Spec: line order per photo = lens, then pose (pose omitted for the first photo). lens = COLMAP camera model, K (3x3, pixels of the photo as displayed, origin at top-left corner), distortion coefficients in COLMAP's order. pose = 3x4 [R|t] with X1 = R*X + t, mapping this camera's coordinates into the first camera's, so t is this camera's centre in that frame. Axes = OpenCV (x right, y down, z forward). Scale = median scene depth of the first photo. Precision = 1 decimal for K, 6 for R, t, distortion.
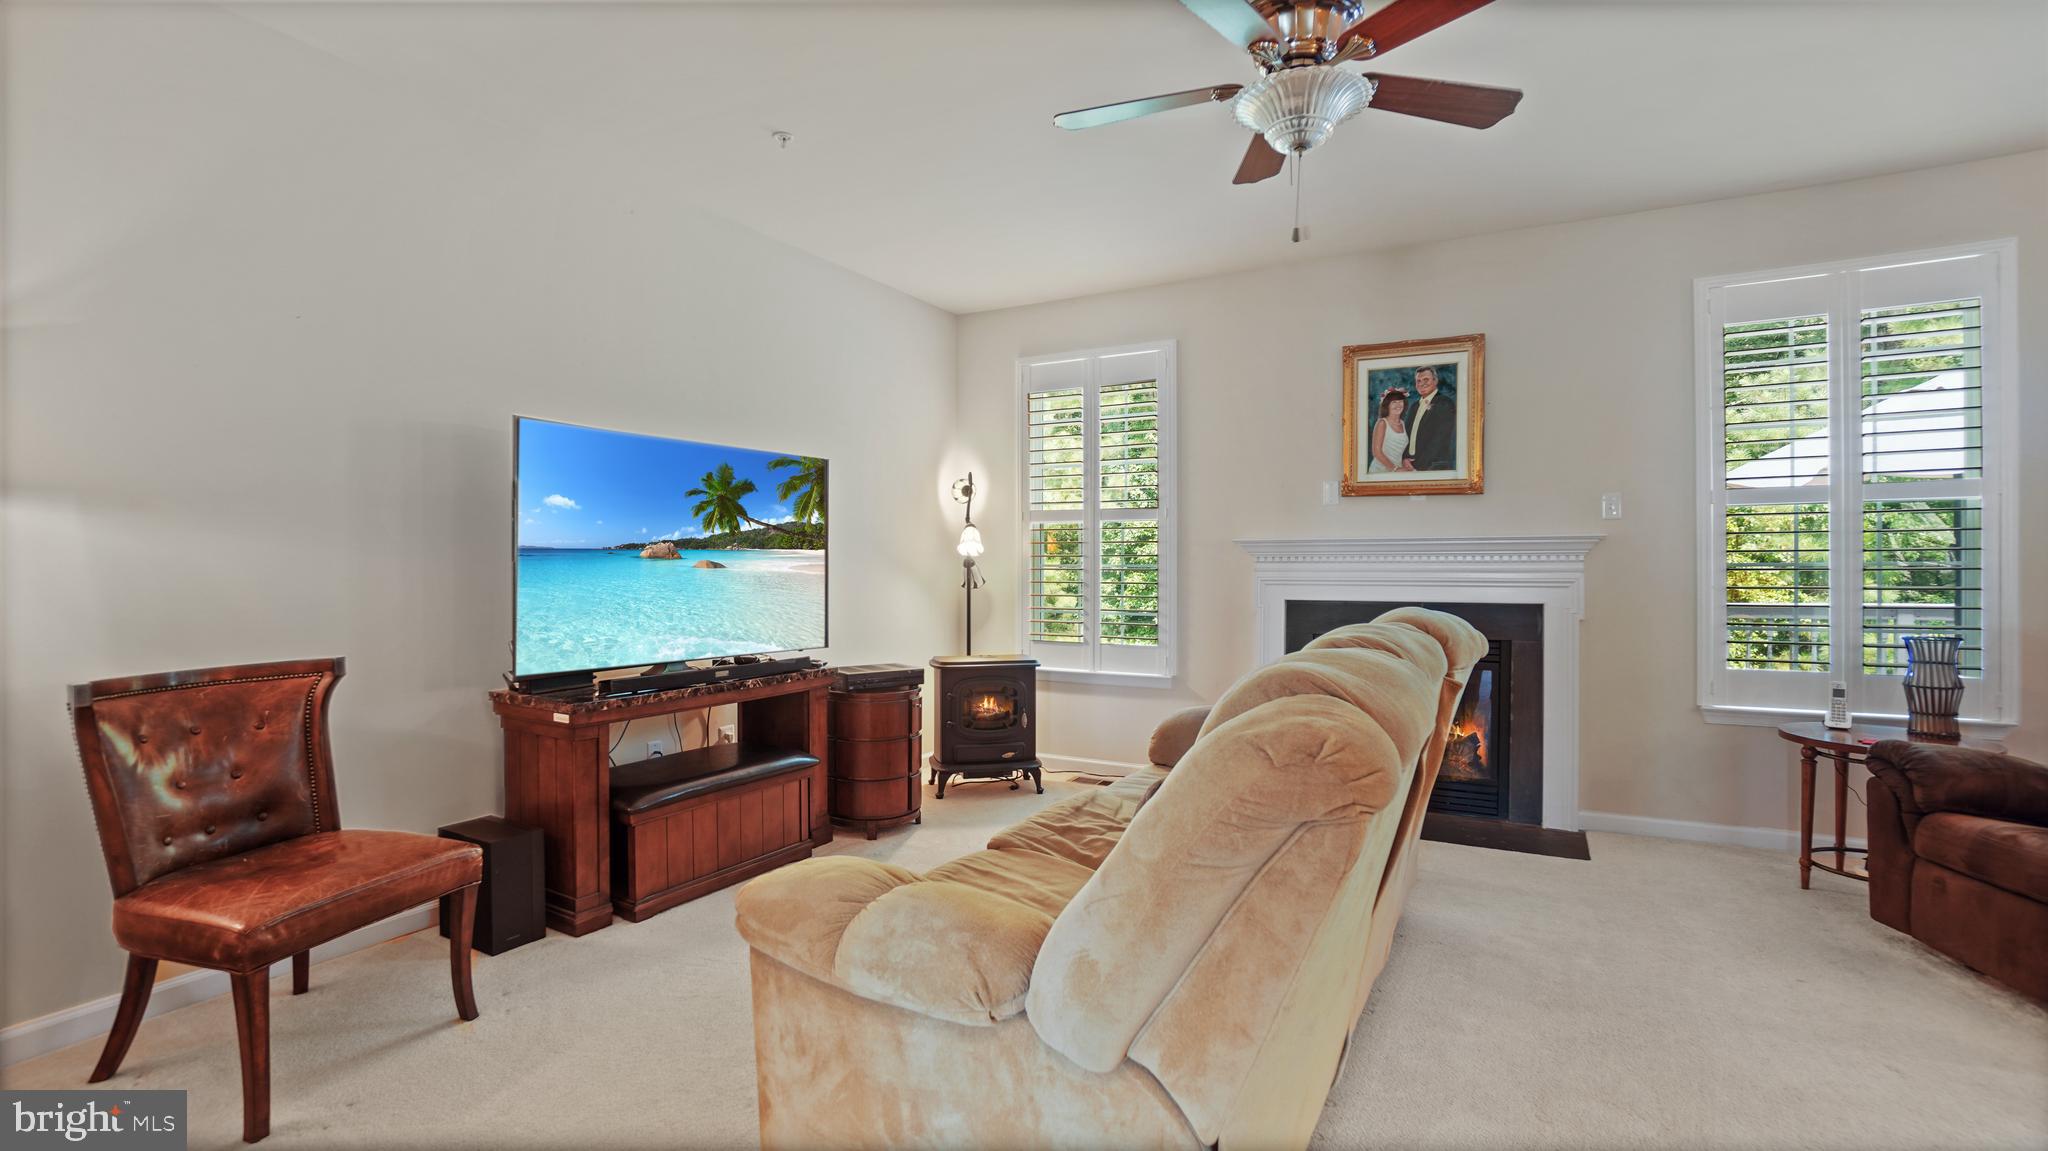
lens RADIAL K [[922.2, 0, 1011.9], [0, 922.2, 561.8], [0, 0, 1]] dist [-0.056994, 0.022266]
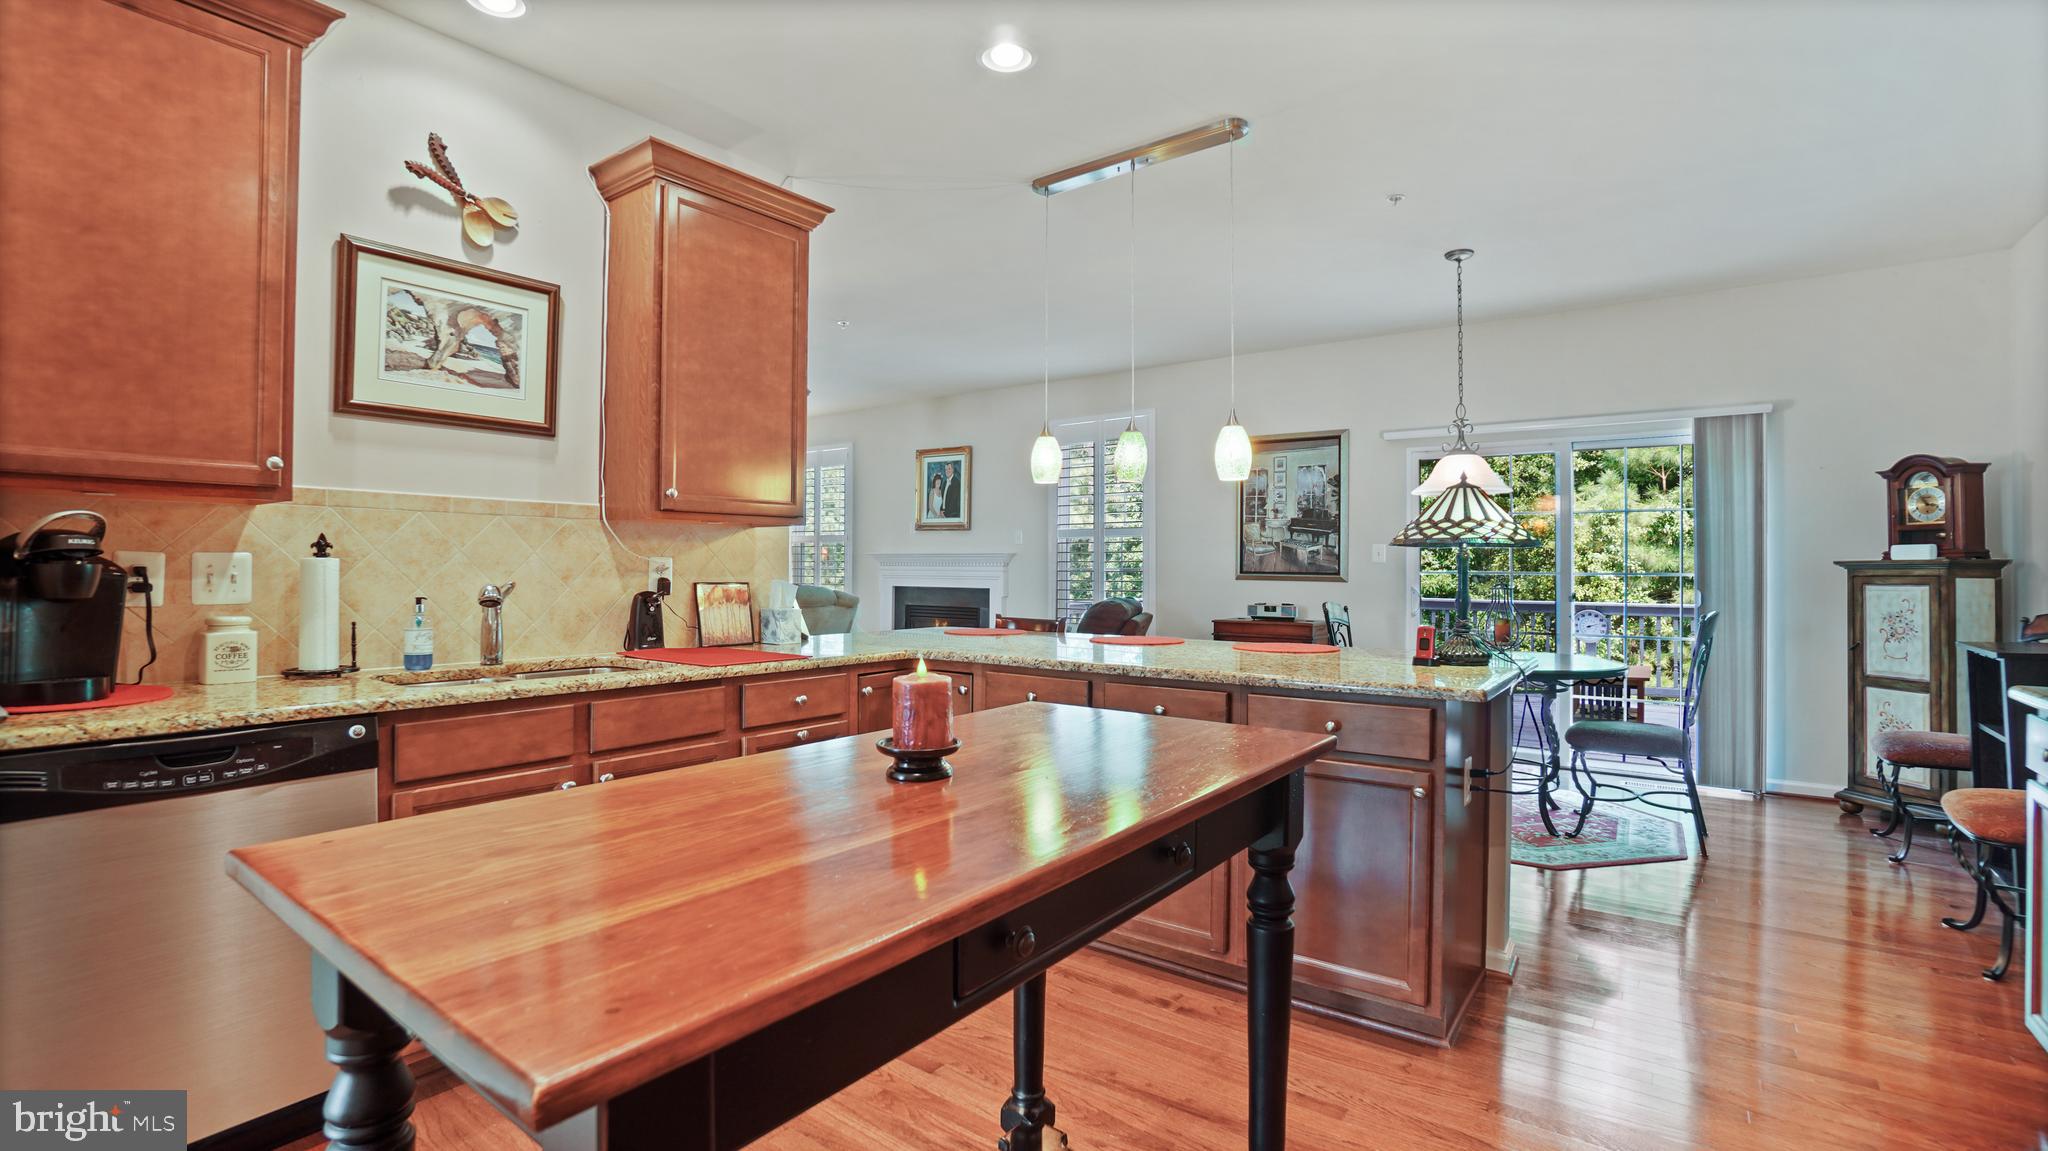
lens RADIAL K [[929.9, 0, 1019.0], [0, 929.9, 553.2], [0, 0, 1]] dist [-0.060482, 0.027246]
pose [[0.989825, 0.008662, -0.142025, 0.879259], [-0.010245, 0.999893, -0.010418, -0.009593], [0.141919, 0.011767, 0.989808, -0.865265]]
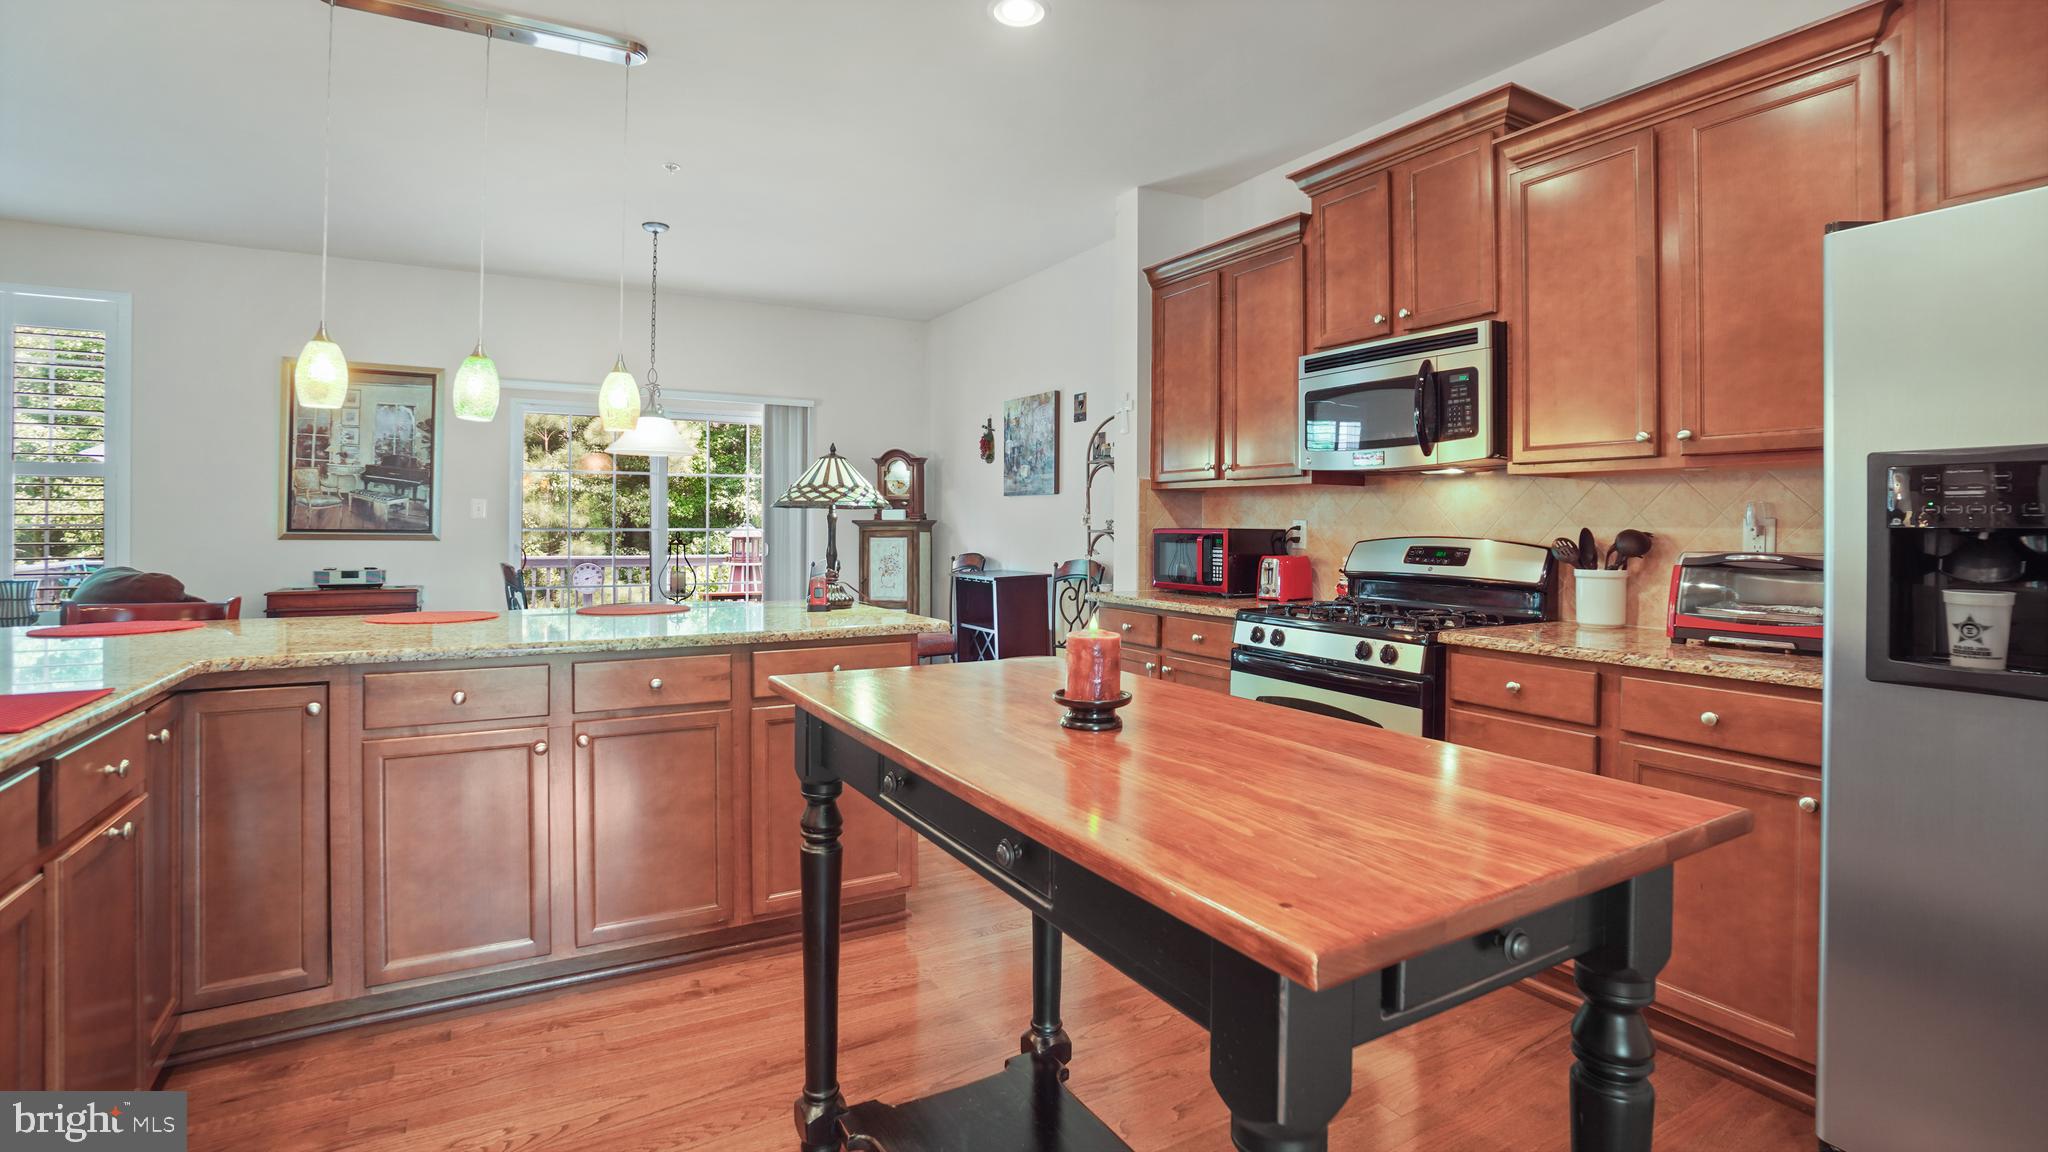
lens RADIAL K [[933.2, 0, 1017.9], [0, 933.2, 537.0], [0, 0, 1]] dist [-0.052977, 0.000280]
pose [[0.524550, -0.000251, 0.851380, 0.524841], [-0.011649, 0.999904, 0.007471, -0.008245], [-0.851300, -0.013837, 0.524497, -0.714802]]
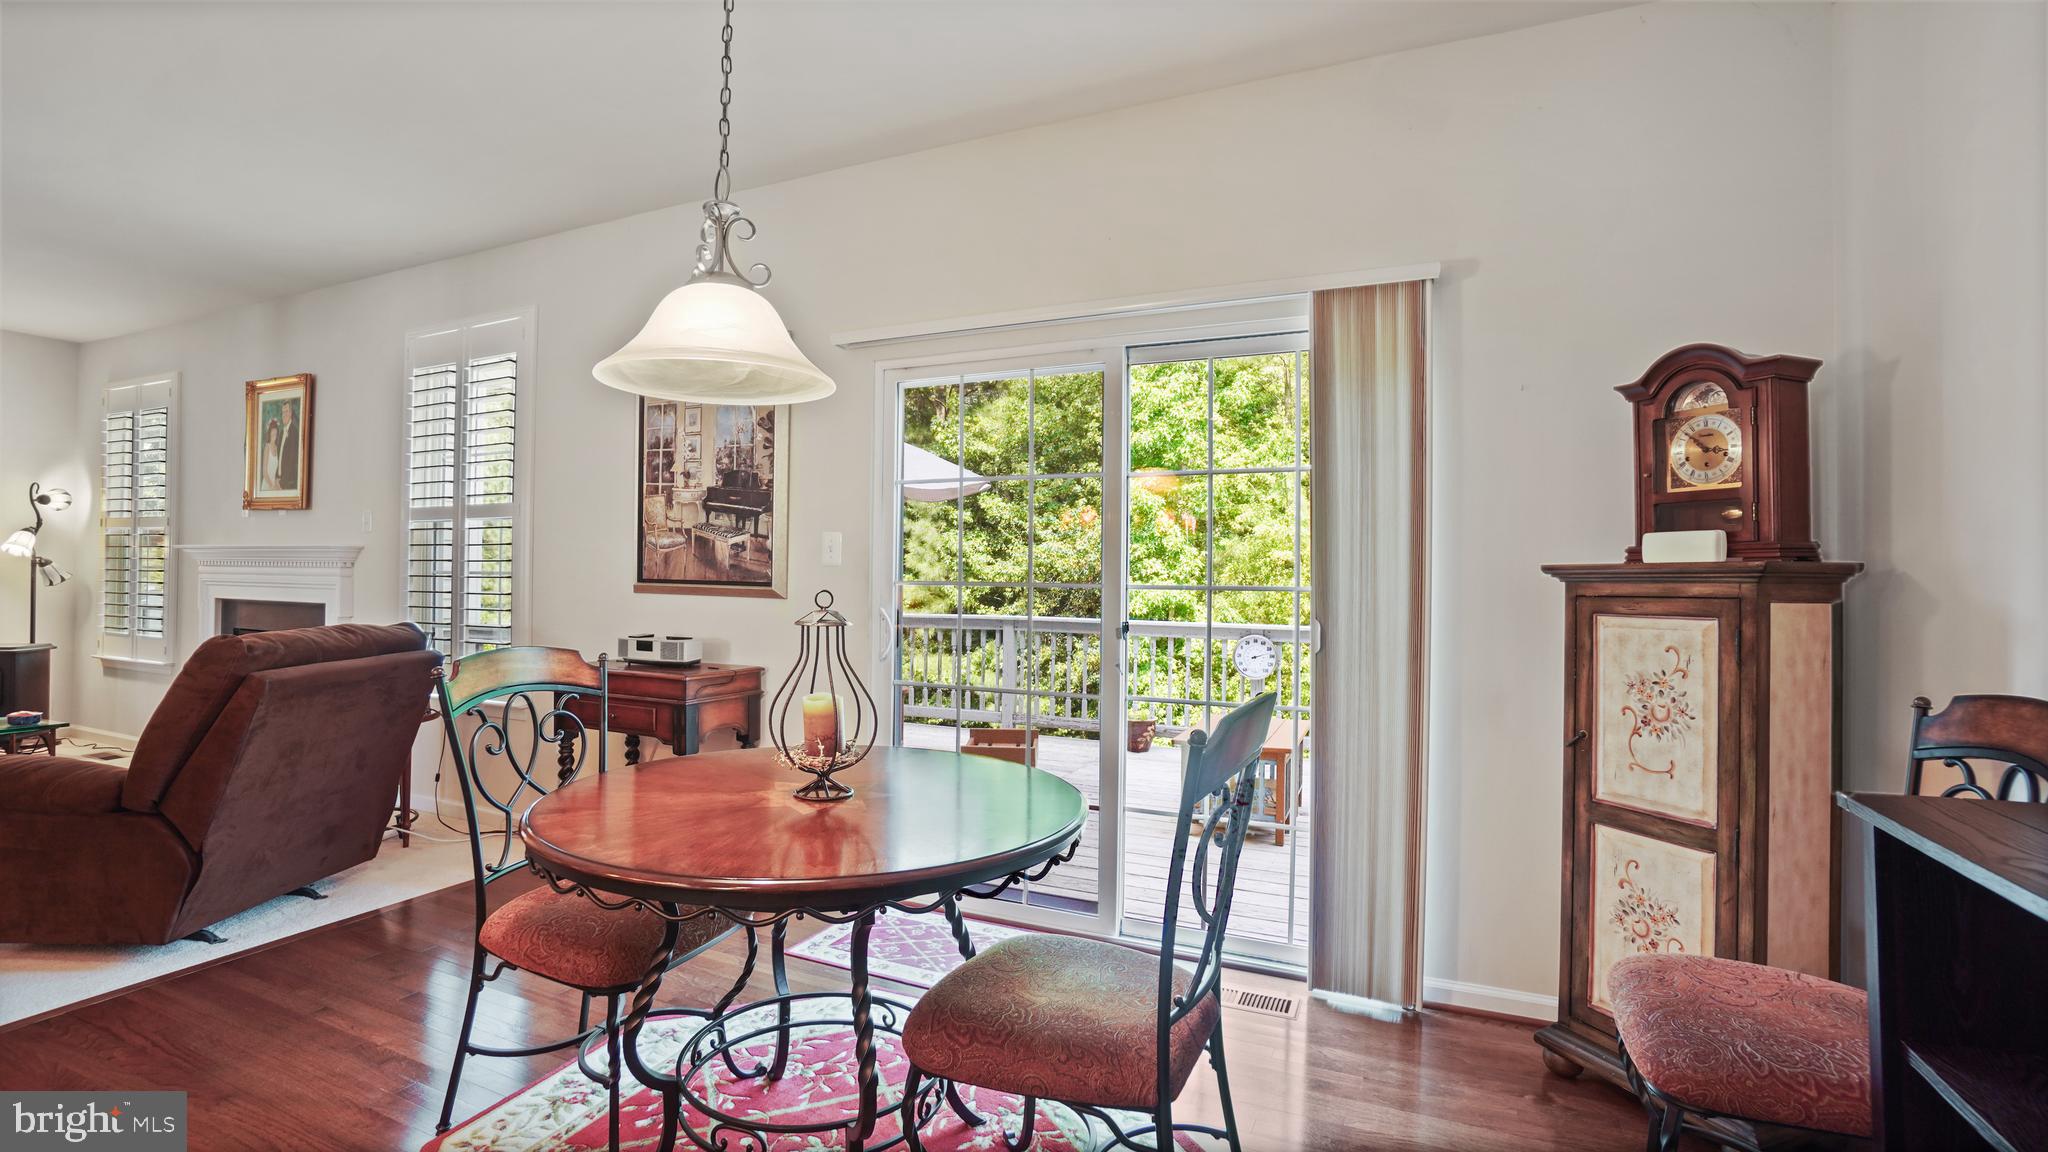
lens RADIAL K [[922.2, 0, 1011.9], [0, 922.2, 562.3], [0, 0, 1]] dist [-0.056994, 0.022266]
pose [[0.997868, 0.019385, 0.062326, 1.329770], [-0.018625, 0.999745, -0.012746, -0.010458], [-0.062557, 0.011558, 0.997974, -0.197580]]
